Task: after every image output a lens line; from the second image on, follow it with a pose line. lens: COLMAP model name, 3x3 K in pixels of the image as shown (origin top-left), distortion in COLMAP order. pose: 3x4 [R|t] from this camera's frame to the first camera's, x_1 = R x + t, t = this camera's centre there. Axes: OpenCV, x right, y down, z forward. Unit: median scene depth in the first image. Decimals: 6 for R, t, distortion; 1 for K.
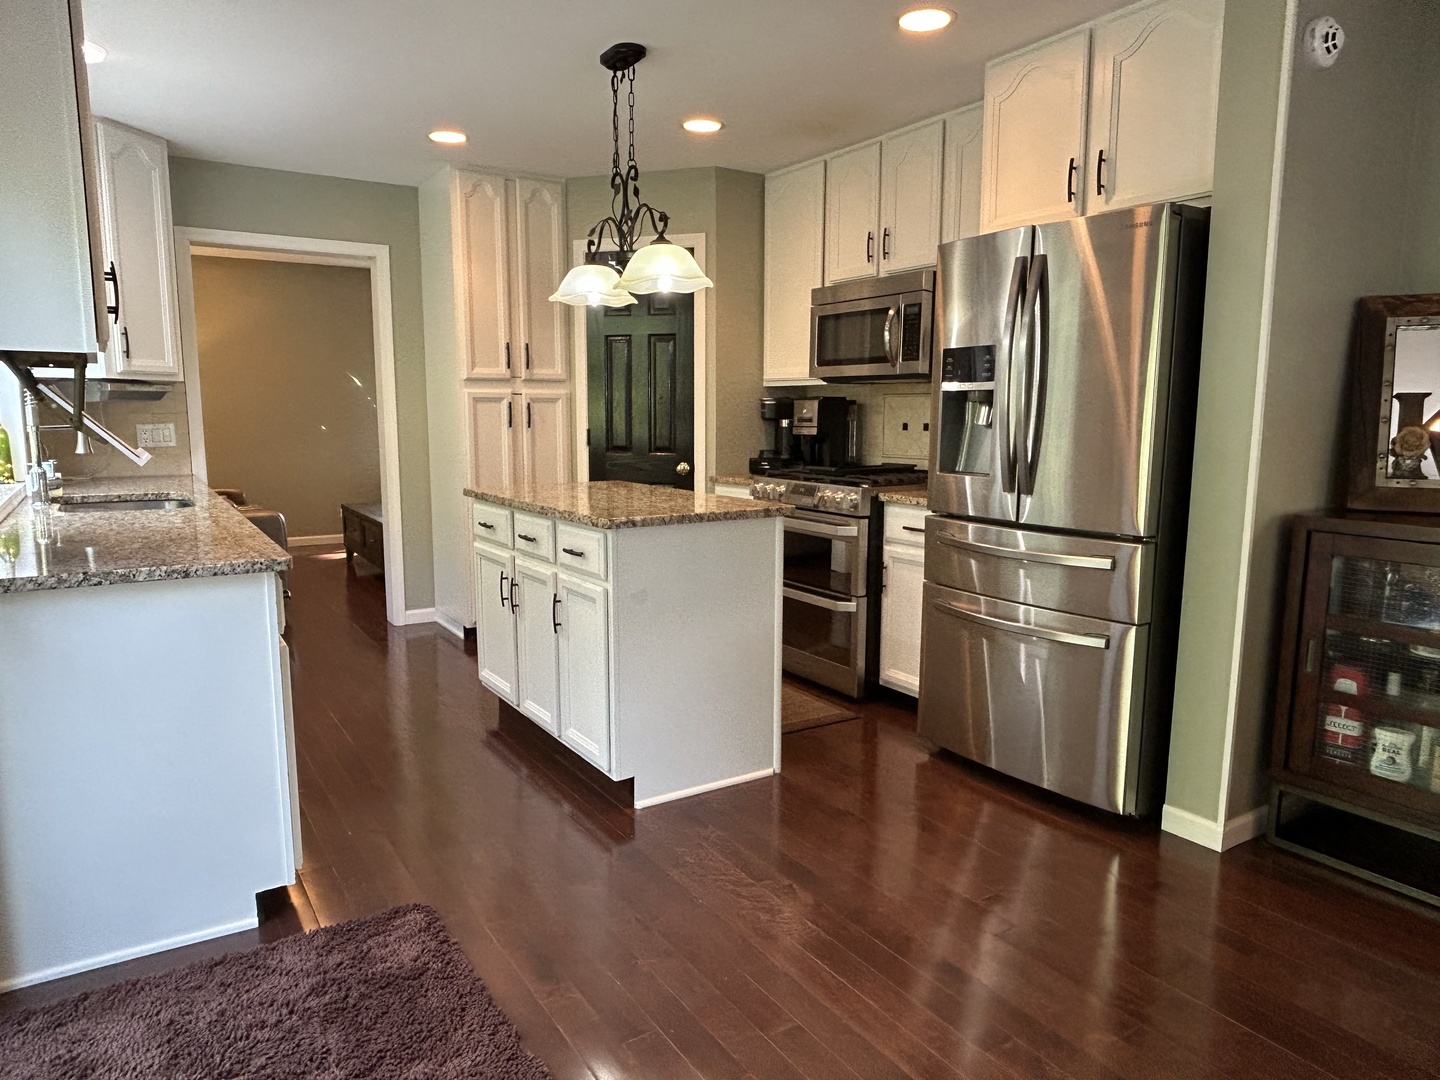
lens RADIAL K [[926.9, 0, 719.1], [0, 926.9, 541.4], [0, 0, 1]] dist [0.006935, -0.004388]
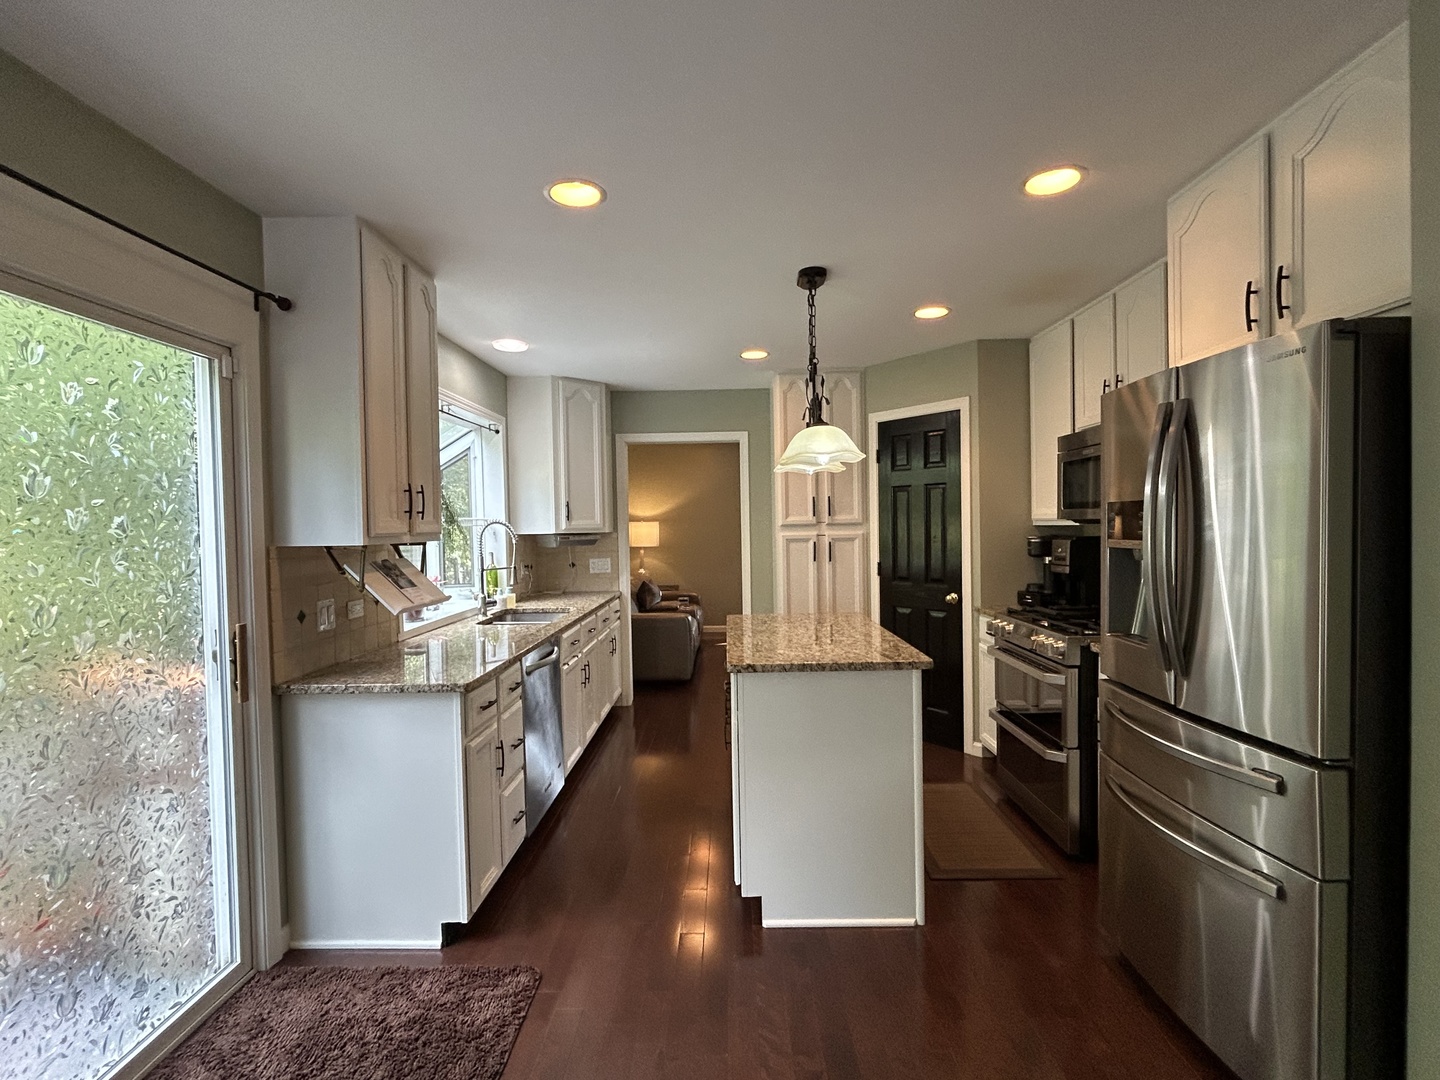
lens RADIAL K [[682.5, 0, 722.7], [0, 682.5, 540.2], [0, 0, 1]] dist [-0.000091, -0.000223]
pose [[0.835084, -0.006945, -0.550079, 0.218729], [-0.056750, 0.993498, -0.098696, -0.059300], [0.547188, 0.113636, 0.829260, 0.164591]]
